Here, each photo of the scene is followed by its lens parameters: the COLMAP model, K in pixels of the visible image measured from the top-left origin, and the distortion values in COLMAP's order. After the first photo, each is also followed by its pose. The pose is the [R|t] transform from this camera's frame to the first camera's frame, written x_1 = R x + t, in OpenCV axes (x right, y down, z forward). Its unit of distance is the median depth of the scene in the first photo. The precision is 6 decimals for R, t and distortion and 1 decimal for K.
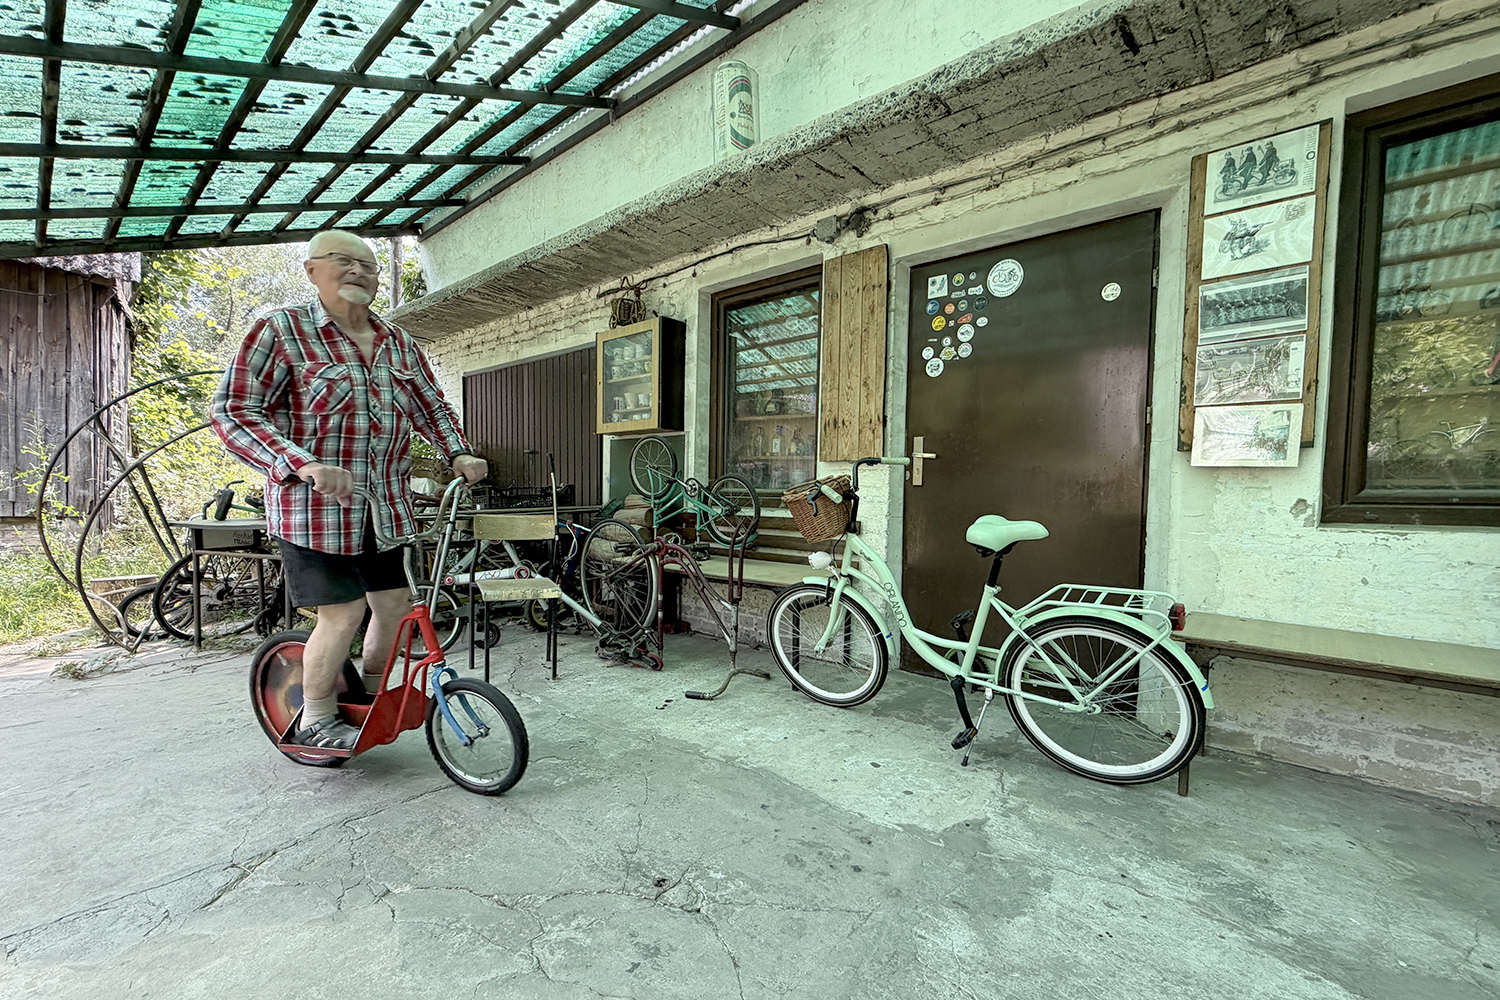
lens RADIAL K [[634.7, 0, 753.3], [0, 634.7, 528.9], [0, 0, 1]] dist [-0.000460, 0.000437]
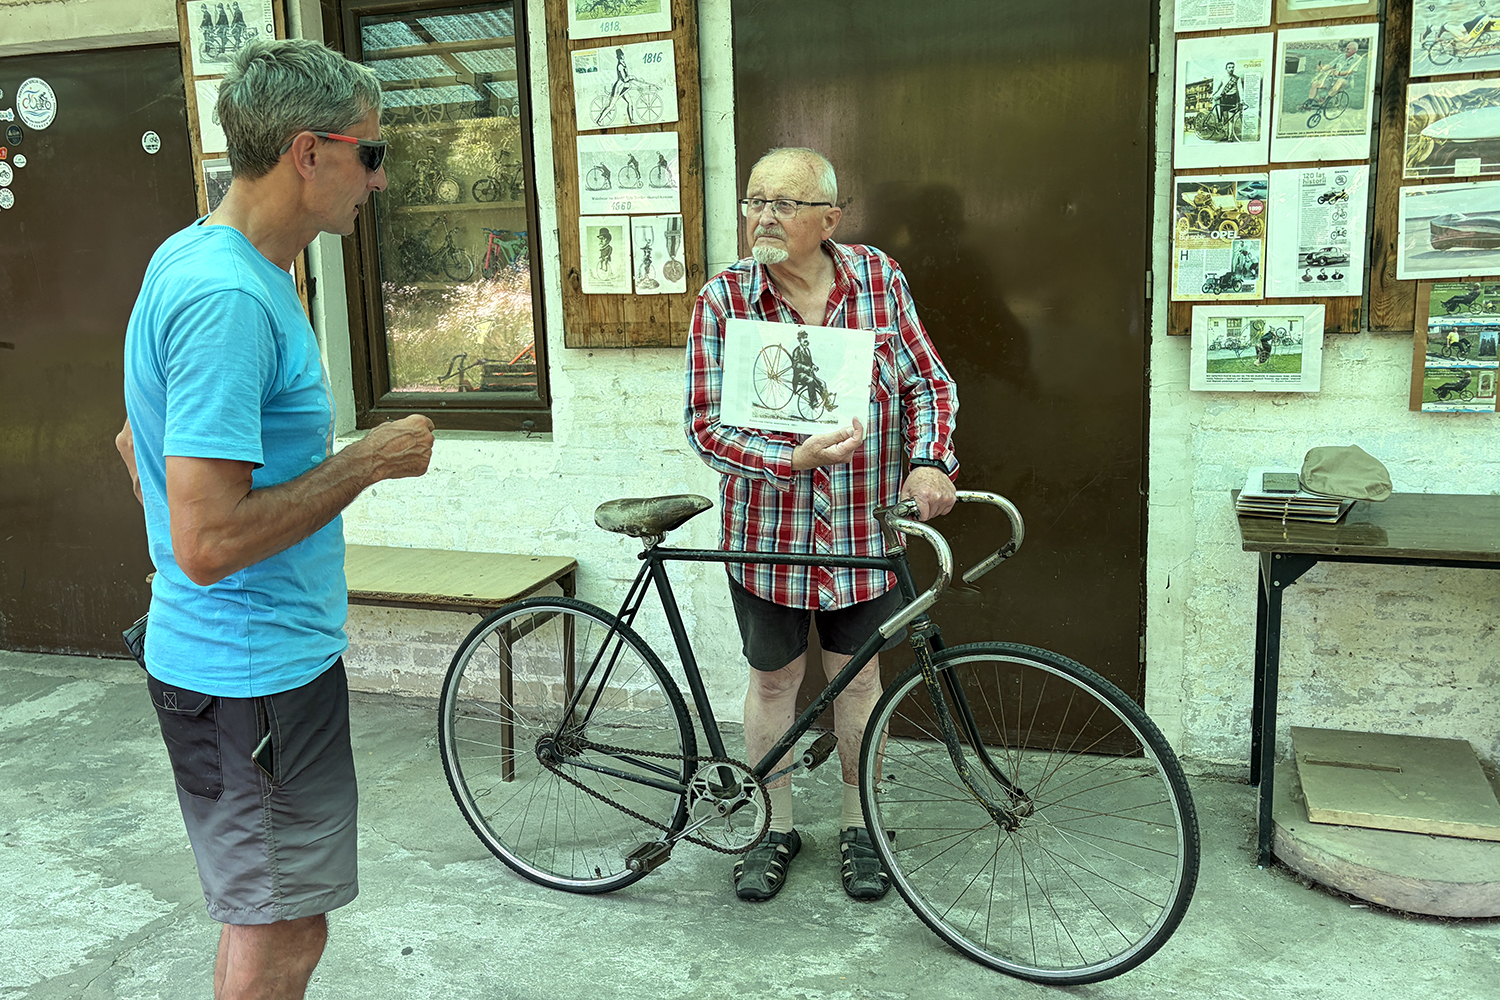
lens RADIAL K [[1295.7, 0, 747.7], [0, 1295.7, 479.3], [0, 0, 1]] dist [0.064753, -0.077600]
pose [[0.917403, -0.108311, 0.382937, 0.703486], [0.065443, 0.990210, 0.123292, -0.137775], [-0.392542, -0.088048, 0.915510, -0.983775]]
